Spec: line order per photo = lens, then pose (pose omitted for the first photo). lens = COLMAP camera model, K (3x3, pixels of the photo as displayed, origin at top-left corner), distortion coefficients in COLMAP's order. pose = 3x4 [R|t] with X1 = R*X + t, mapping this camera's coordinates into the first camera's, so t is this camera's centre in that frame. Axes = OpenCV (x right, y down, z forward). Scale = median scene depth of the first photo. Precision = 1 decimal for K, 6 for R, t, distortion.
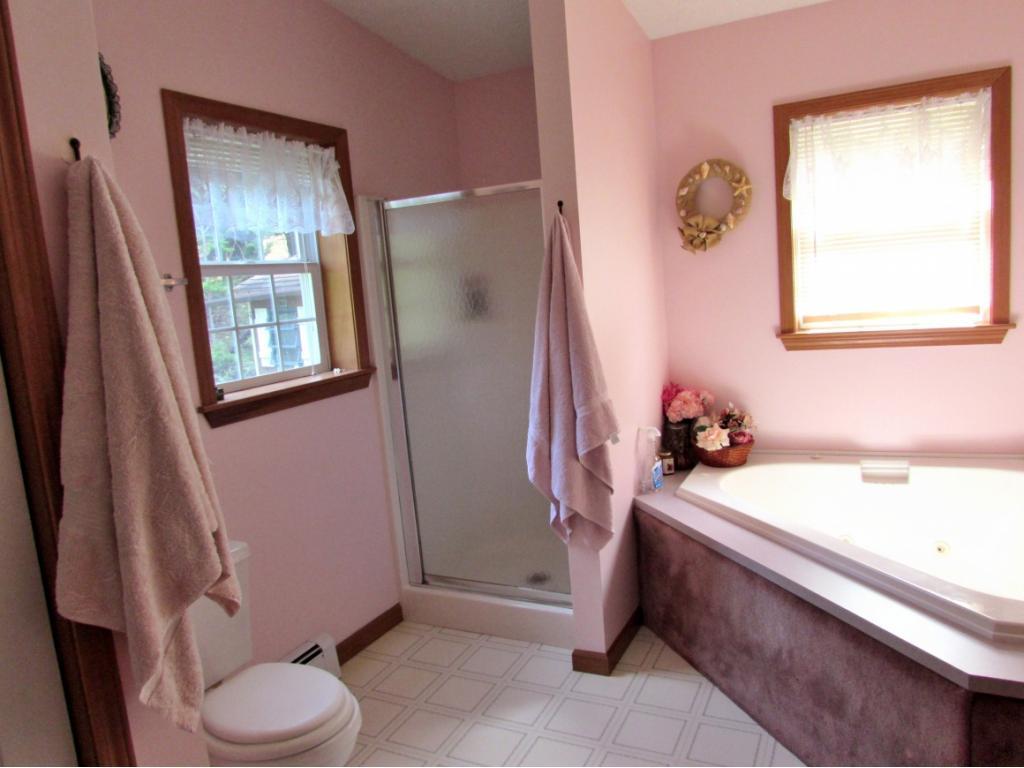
lens RADIAL K [[727.3, 0, 511.2], [0, 727.3, 384.4], [0, 0, 1]] dist [-0.040025, 0.019552]
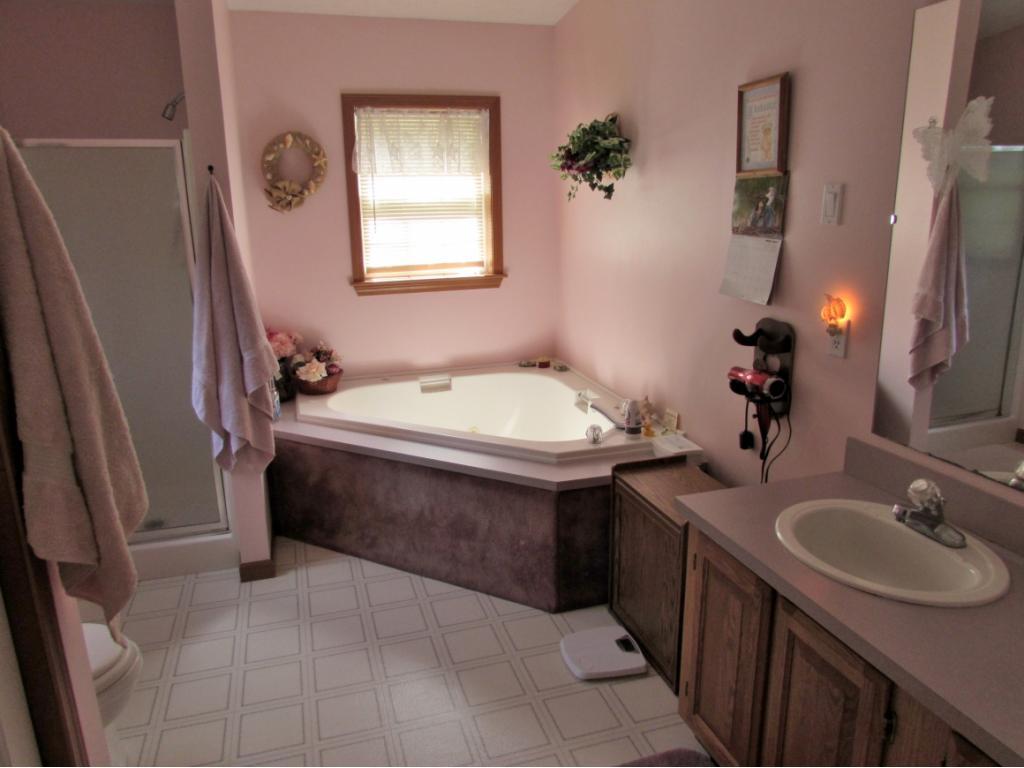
lens RADIAL K [[727.3, 0, 517.0], [0, 727.3, 386.8], [0, 0, 1]] dist [-0.040025, 0.019552]
pose [[0.724223, -0.108522, 0.680973, -0.312655], [0.053278, 0.993393, 0.101648, -0.004255], [-0.687505, -0.037335, 0.725219, -0.105912]]
